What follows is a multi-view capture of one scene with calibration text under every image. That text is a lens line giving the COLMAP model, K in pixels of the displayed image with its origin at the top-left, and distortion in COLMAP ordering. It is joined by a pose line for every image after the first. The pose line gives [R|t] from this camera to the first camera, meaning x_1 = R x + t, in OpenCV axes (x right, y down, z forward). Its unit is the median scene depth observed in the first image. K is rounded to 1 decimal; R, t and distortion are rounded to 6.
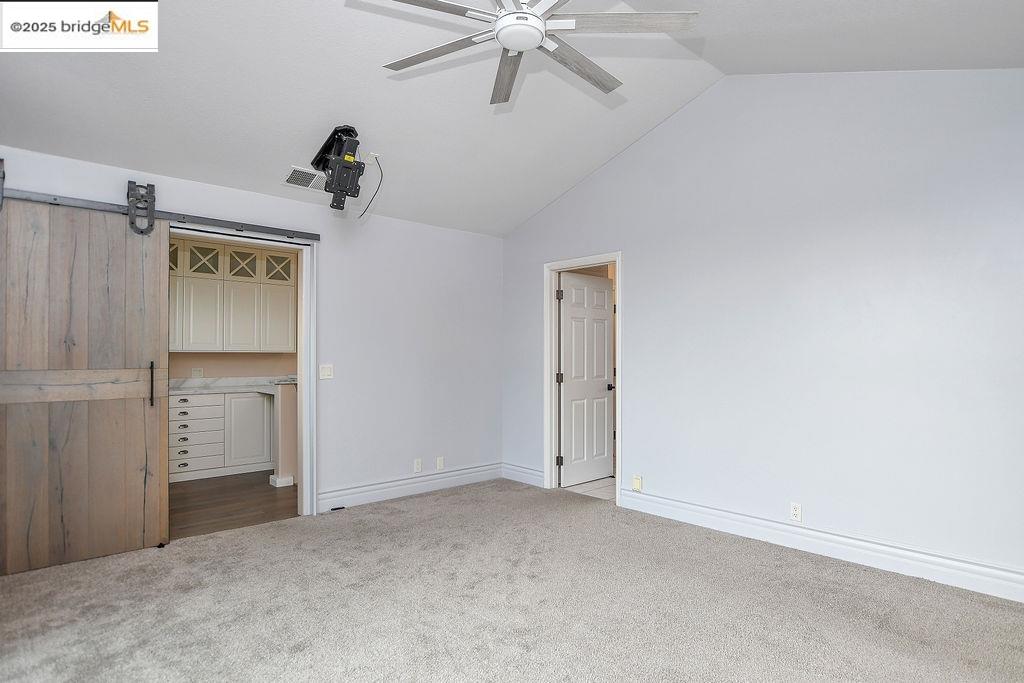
lens RADIAL K [[560.9, 0, 527.1], [0, 560.9, 353.5], [0, 0, 1]] dist [-0.027617, 0.007935]
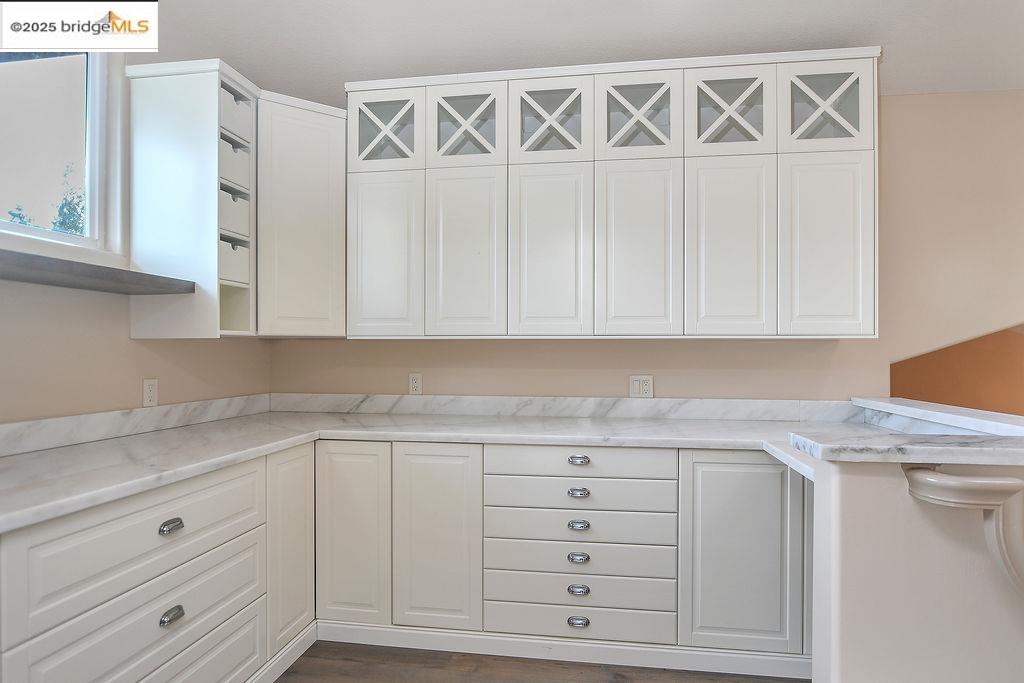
lens RADIAL K [[560.9, 0, 527.1], [0, 560.9, 353.5], [0, 0, 1]] dist [-0.027617, 0.007935]
pose [[0.618052, 0.010203, -0.786071, -0.301921], [0.005637, 0.999833, 0.017410, -0.000637], [0.786117, -0.015192, 0.617891, 0.668834]]
